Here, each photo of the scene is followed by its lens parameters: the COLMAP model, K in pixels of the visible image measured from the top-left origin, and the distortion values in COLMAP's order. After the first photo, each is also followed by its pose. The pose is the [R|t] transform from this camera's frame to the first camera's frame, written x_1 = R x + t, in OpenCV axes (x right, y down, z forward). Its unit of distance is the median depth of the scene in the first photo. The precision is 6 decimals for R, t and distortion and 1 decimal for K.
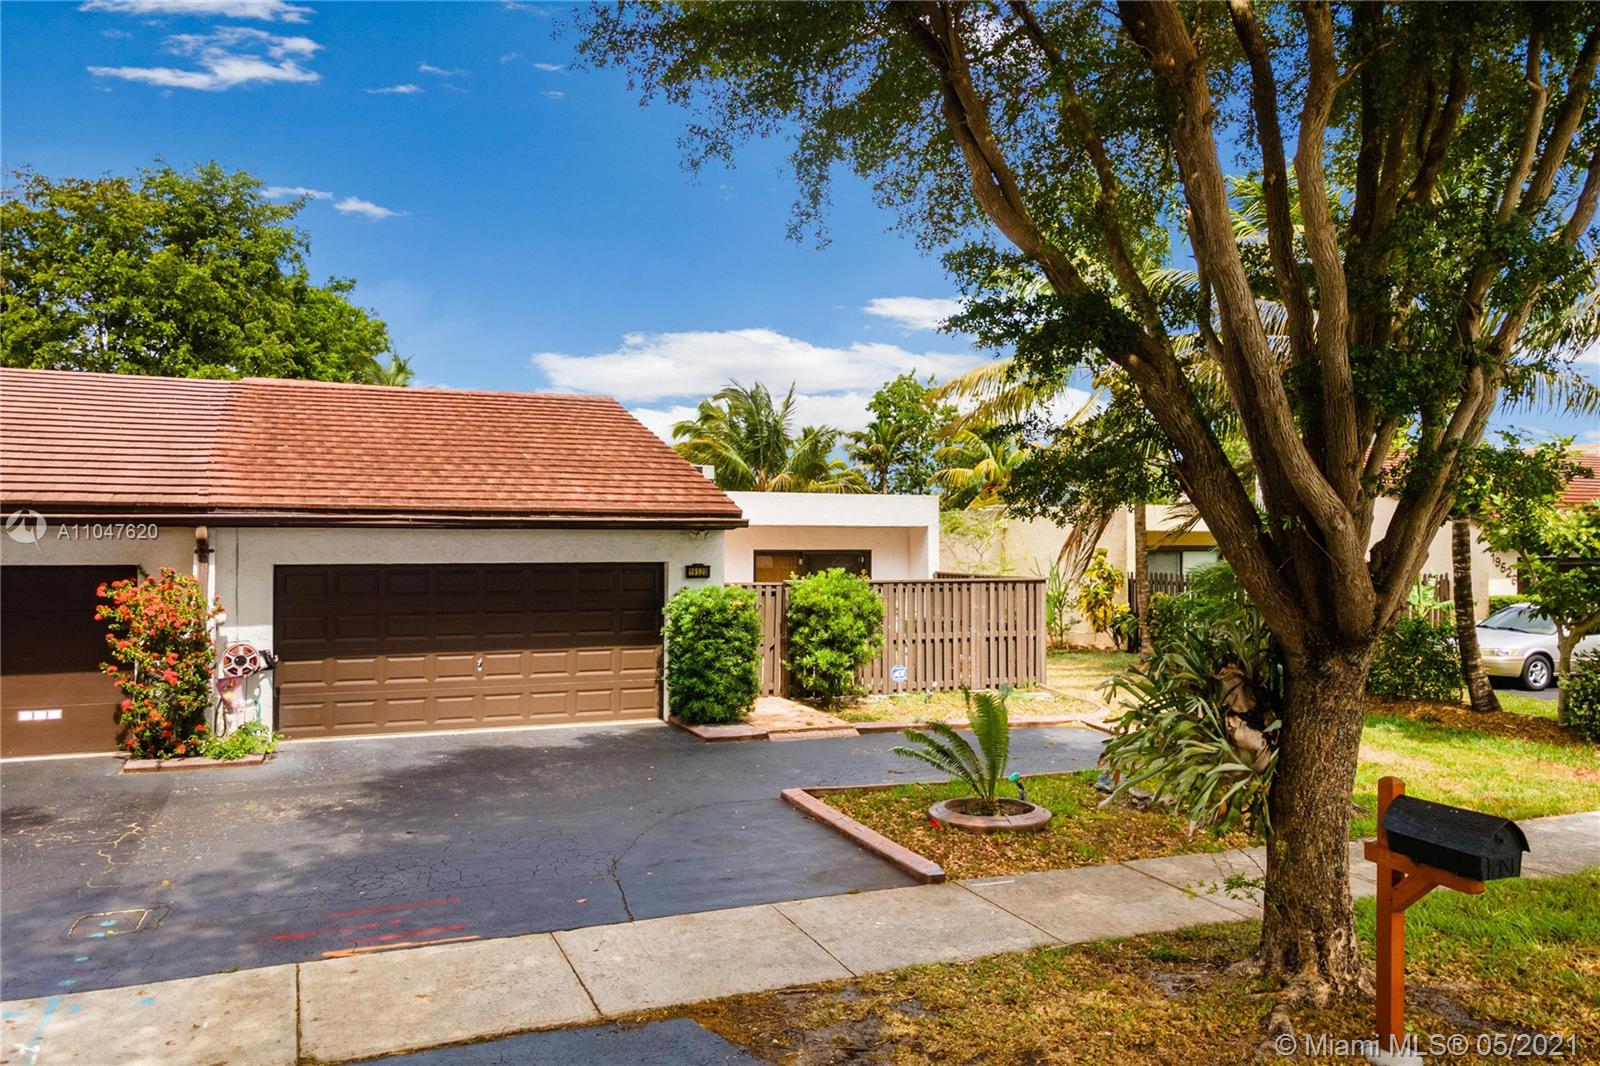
lens RADIAL K [[1160.8, 0, 790.7], [0, 1160.8, 513.4], [0, 0, 1]] dist [0.011514, 0.046765]
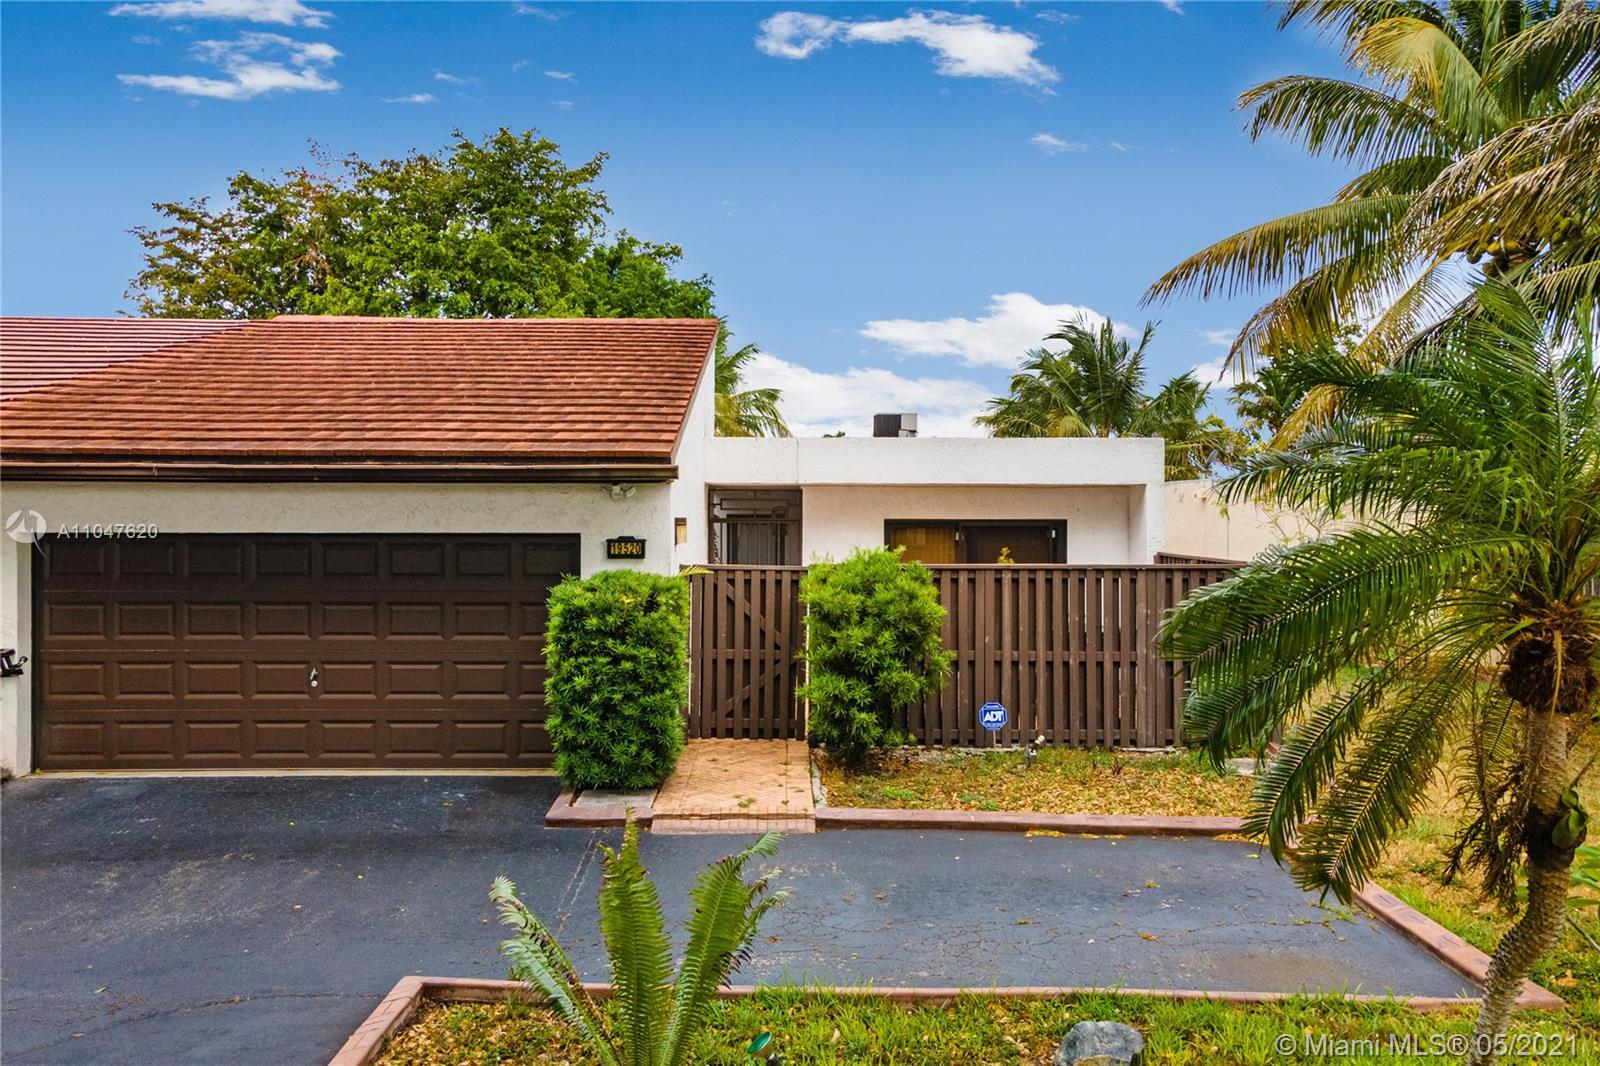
lens RADIAL K [[1142.8, 0, 815.9], [0, 1142.8, 536.0], [0, 0, 1]] dist [0.035836, 0.000965]
pose [[0.930110, 0.004901, -0.367248, 0.243213], [0.009431, 0.999262, 0.037223, 0.019652], [0.367159, -0.038085, 0.929378, 0.427711]]
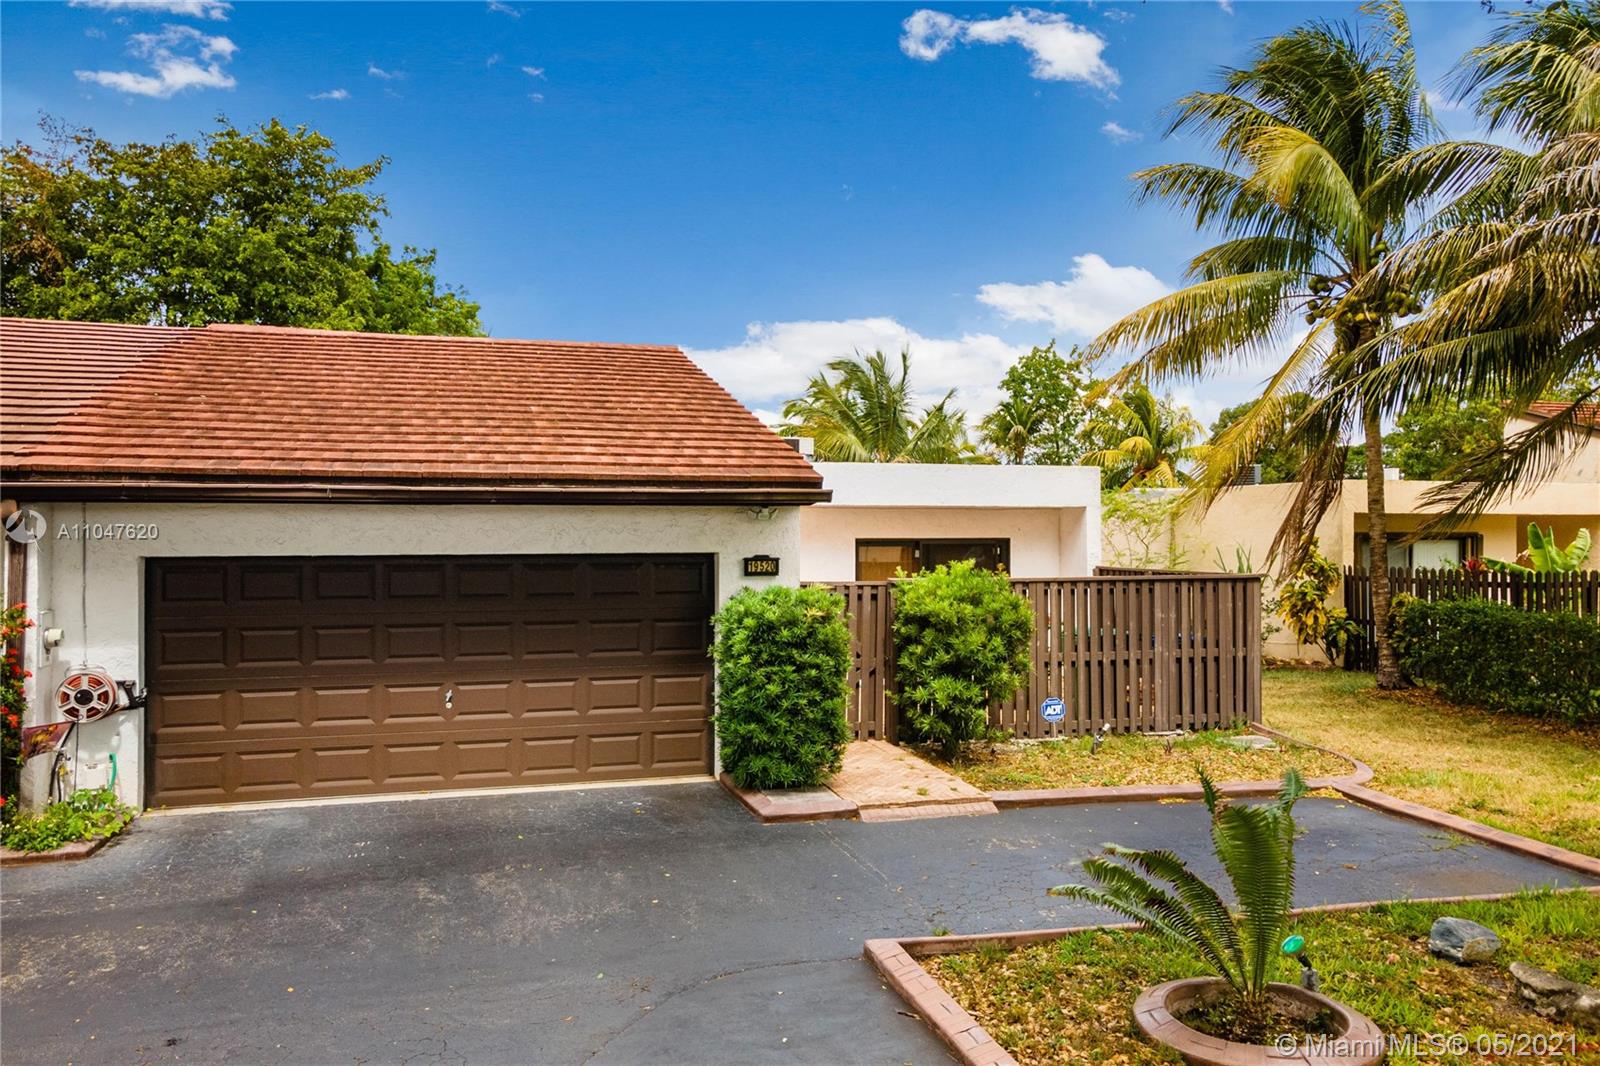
lens RADIAL K [[1160.8, 0, 790.7], [0, 1160.8, 513.4], [0, 0, 1]] dist [0.011514, 0.046765]
pose [[0.993671, -0.006271, -0.112154, 0.015441], [0.006793, 0.999968, 0.004269, 0.014764], [0.112123, -0.005004, 0.993682, 0.295078]]
